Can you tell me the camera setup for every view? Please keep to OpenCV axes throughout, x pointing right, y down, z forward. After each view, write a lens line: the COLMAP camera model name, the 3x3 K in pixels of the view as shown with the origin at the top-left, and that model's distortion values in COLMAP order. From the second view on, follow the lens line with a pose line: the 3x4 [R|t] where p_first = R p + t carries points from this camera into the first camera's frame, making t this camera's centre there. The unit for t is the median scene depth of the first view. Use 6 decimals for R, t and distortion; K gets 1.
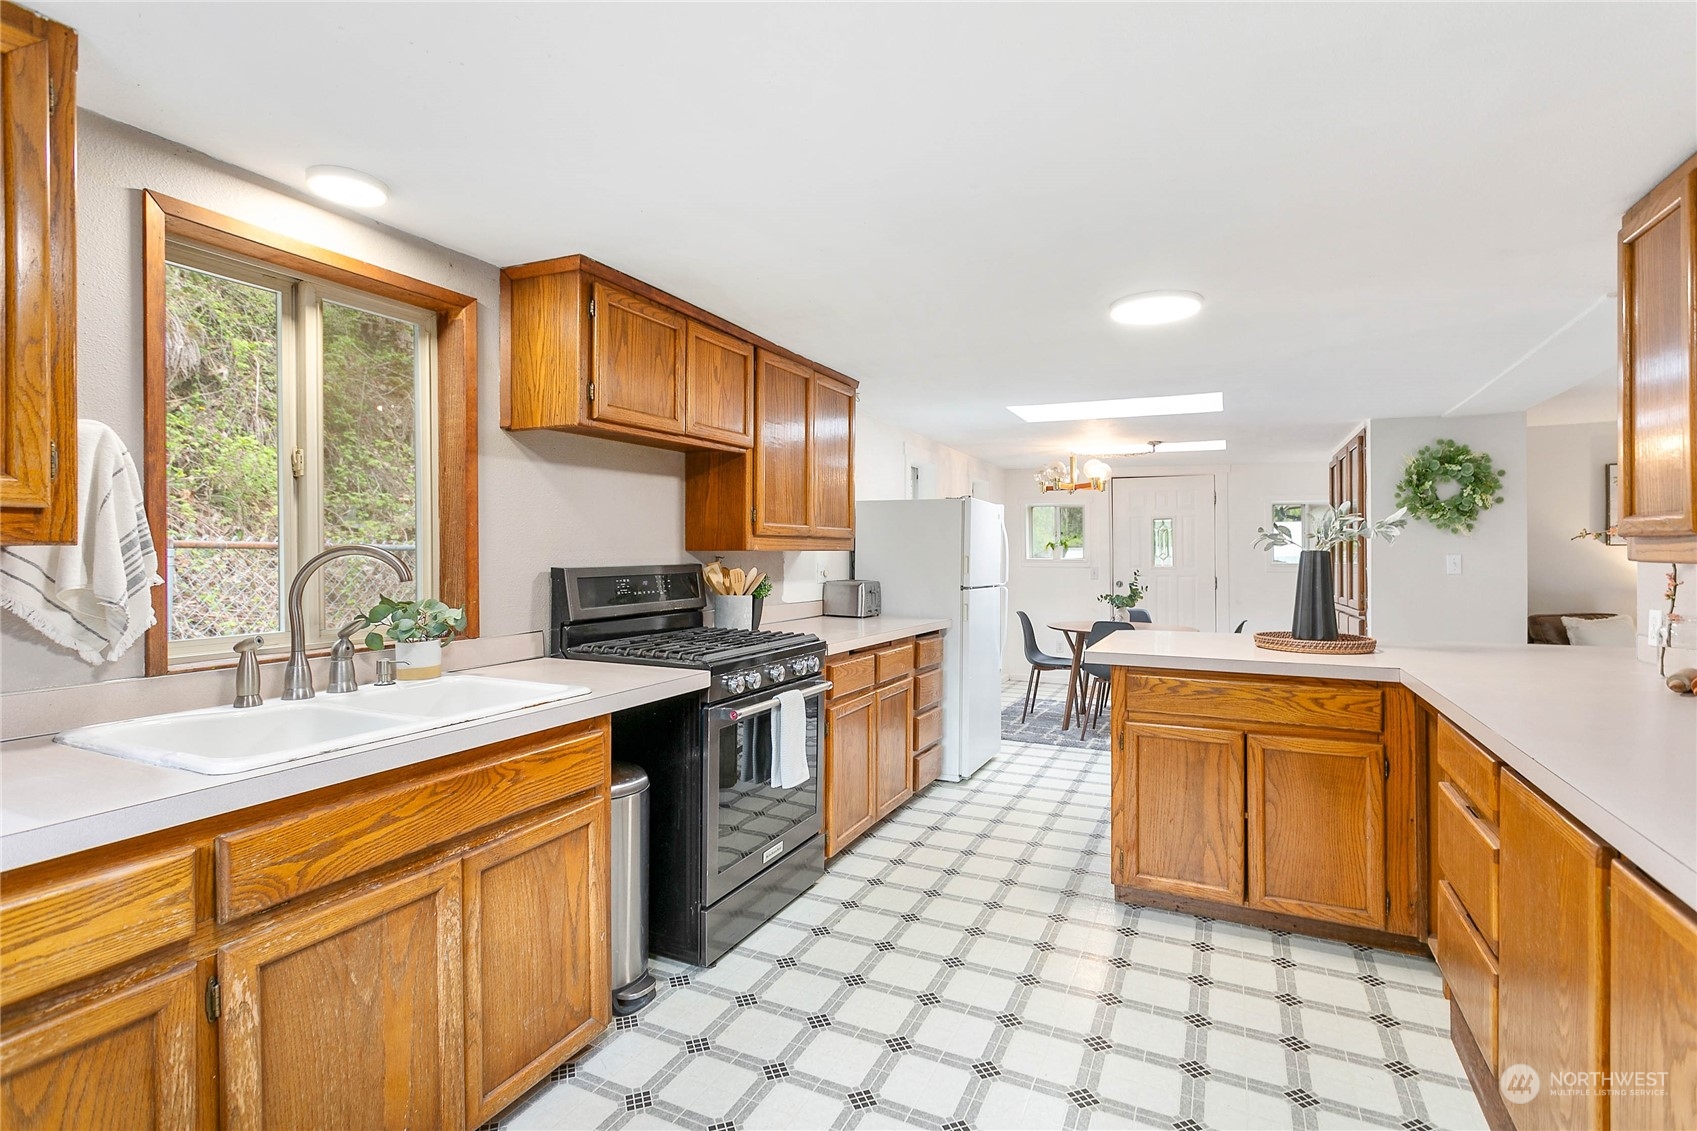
lens RADIAL K [[812.8, 0, 837.7], [0, 812.8, 558.7], [0, 0, 1]] dist [0.004132, -0.000151]
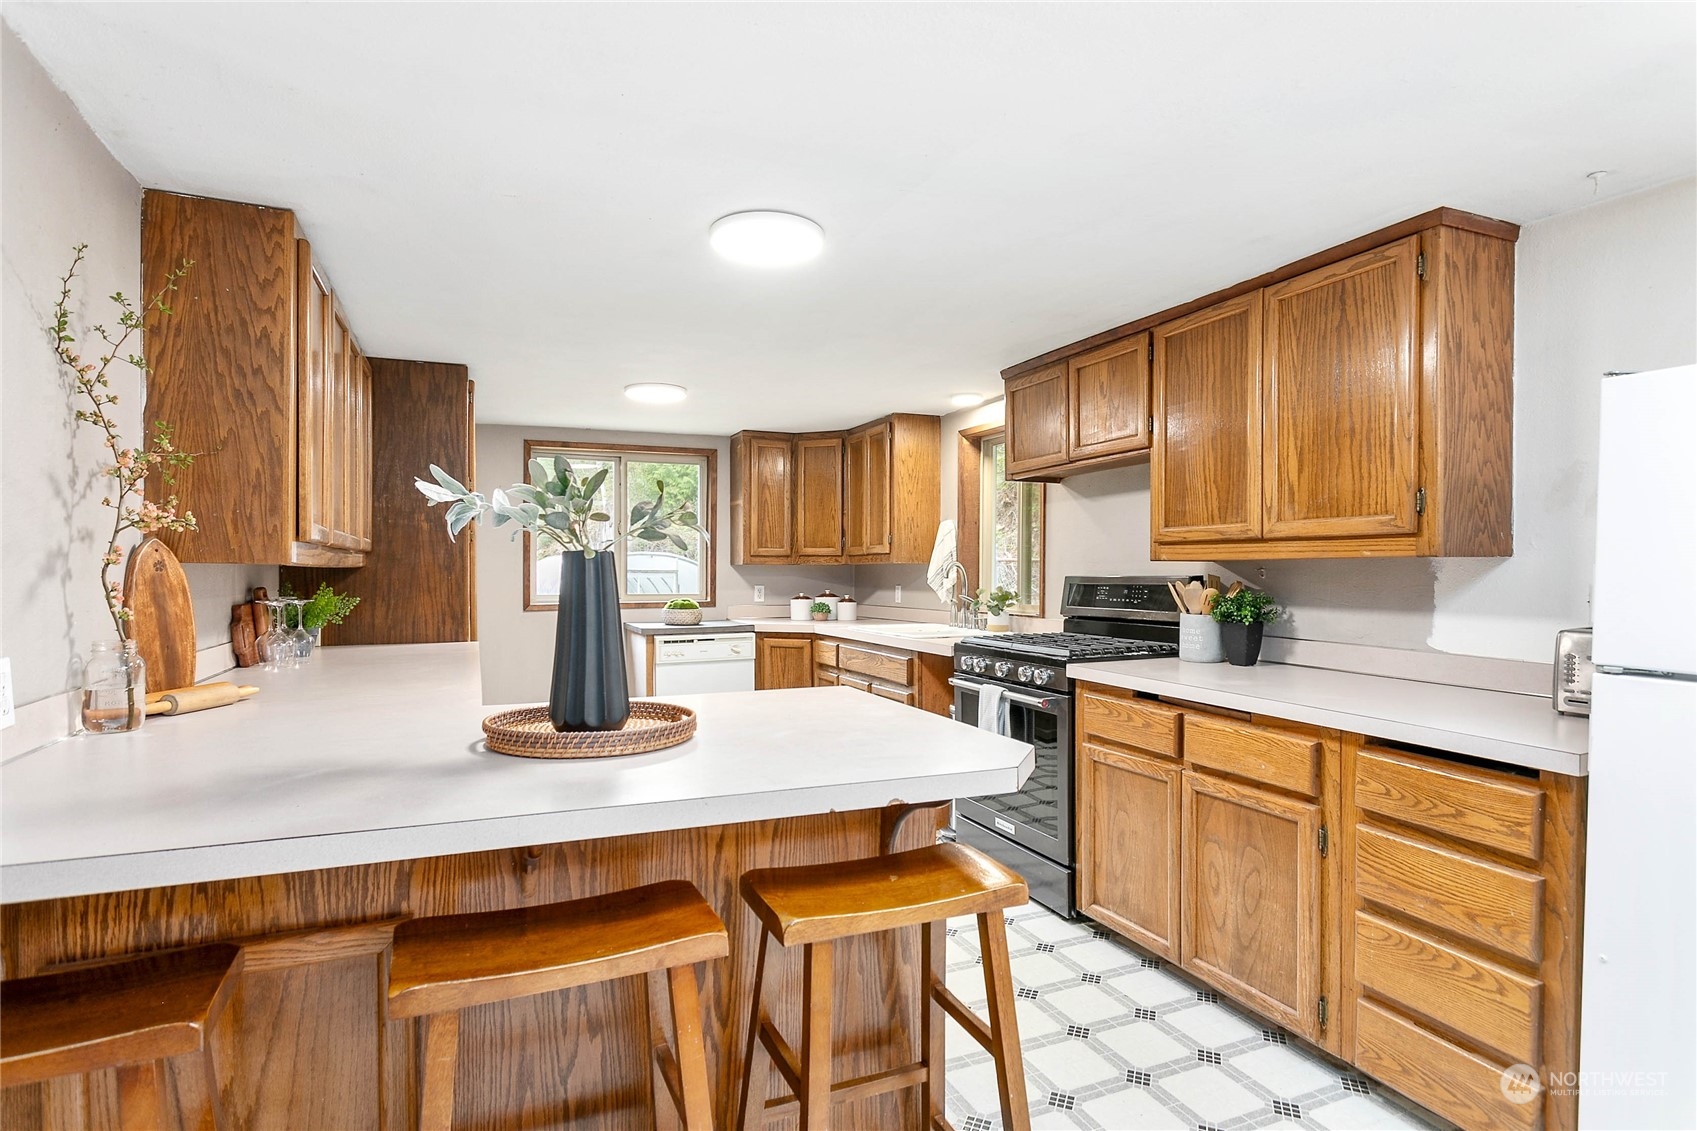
lens RADIAL K [[878.6, 0, 839.5], [0, 878.6, 580.2], [0, 0, 1]] dist [-0.004469, 0.002165]
pose [[-0.659906, 0.007675, -0.751309, 0.993295], [-0.006959, 0.999842, 0.016327, -0.002536], [0.751316, 0.016003, -0.659749, 1.630438]]
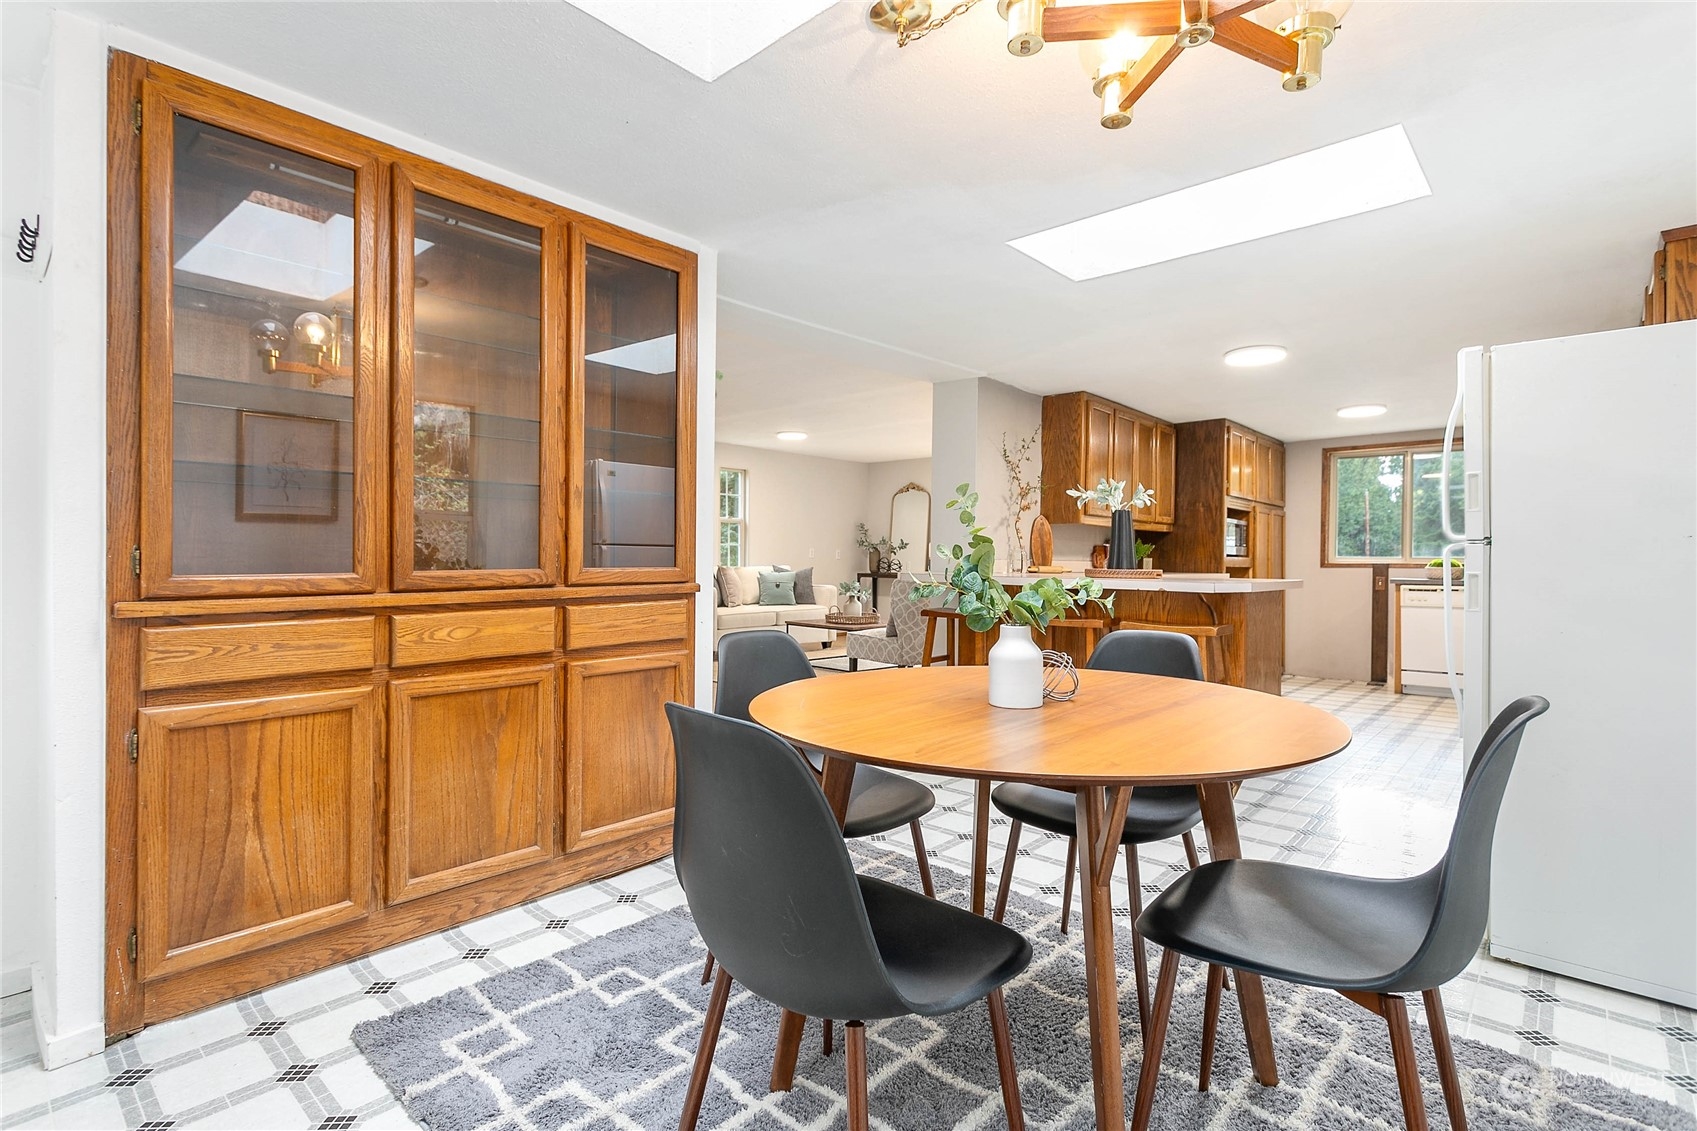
lens RADIAL K [[812.8, 0, 837.7], [0, 812.8, 558.7], [0, 0, 1]] dist [0.004132, -0.000151]
pose [[-0.958977, -0.011219, 0.283260, 0.730504], [-0.010384, 0.999936, 0.004450, 0.081498], [-0.283292, 0.001326, -0.959033, 2.778197]]
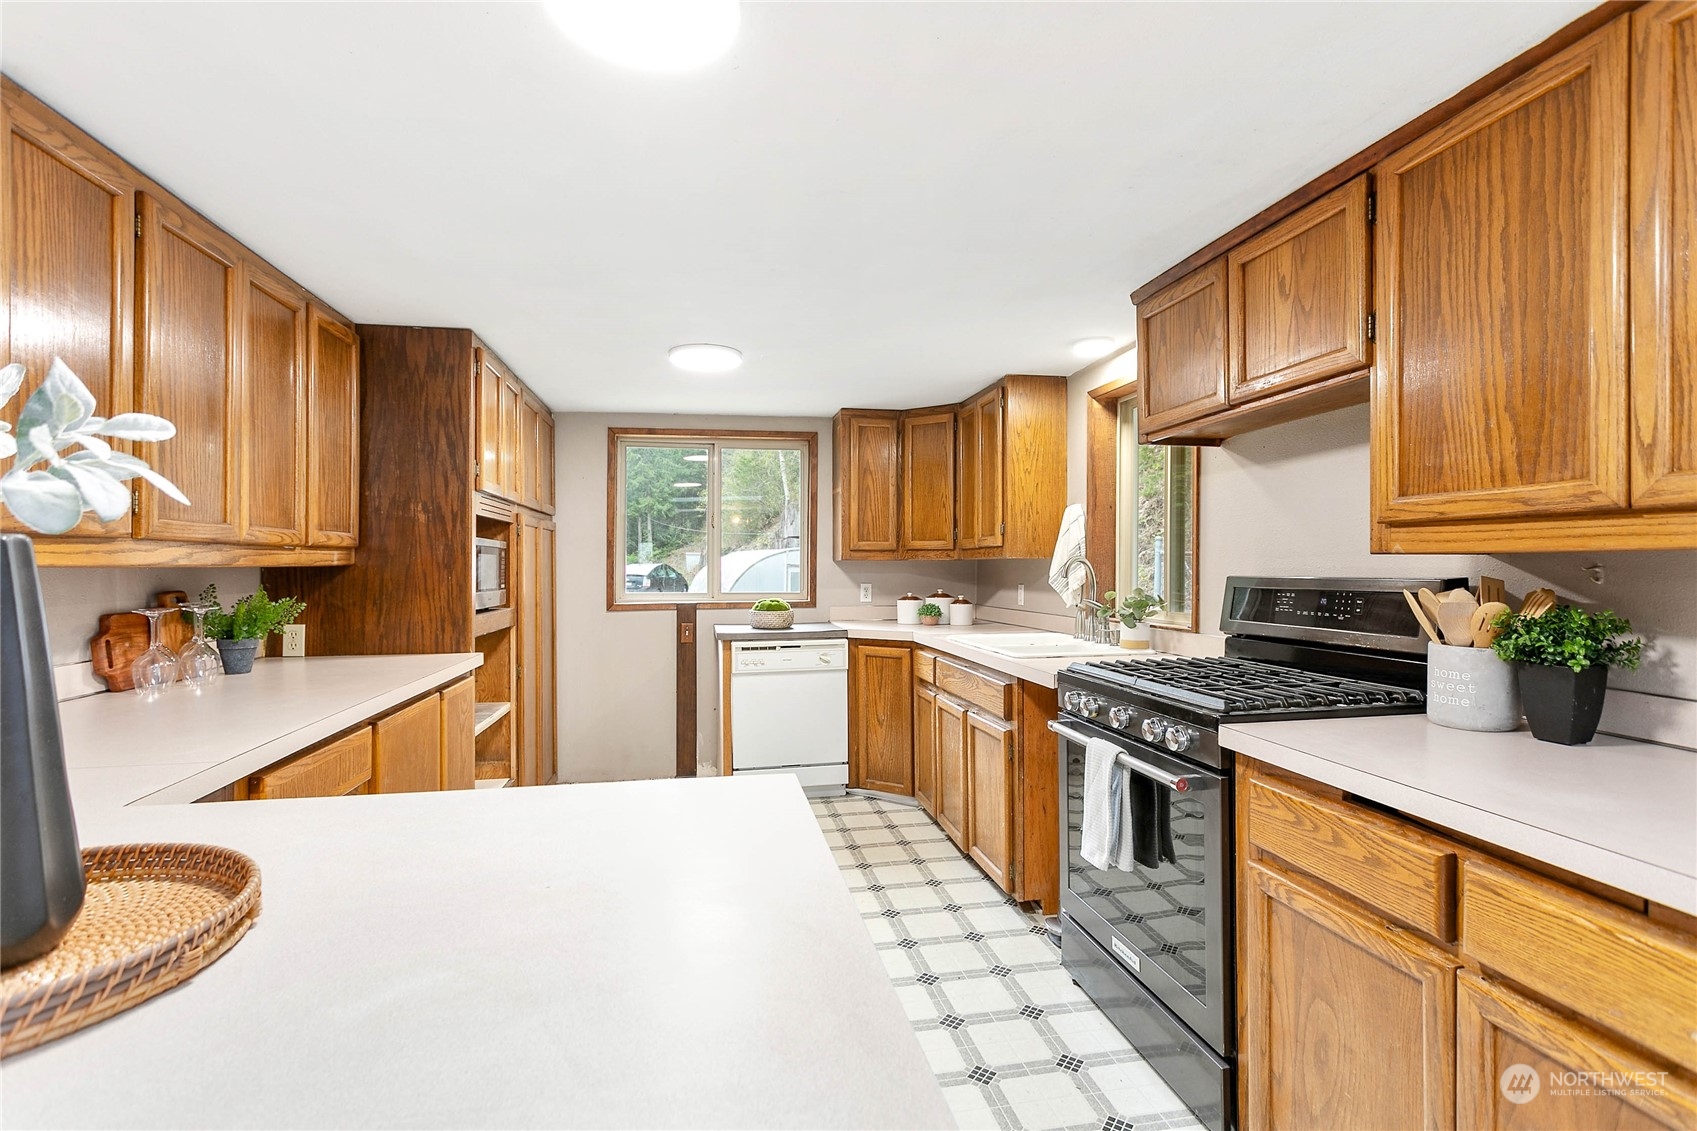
lens RADIAL K [[804.7, 0, 843.9], [0, 804.7, 566.8], [0, 0, 1]] dist [0.001743, 0.001705]
pose [[-0.805027, 0.002618, -0.593232, 0.576582], [-0.003462, 0.999953, 0.009111, -0.006024], [0.593228, 0.009388, -0.804980, 1.444403]]
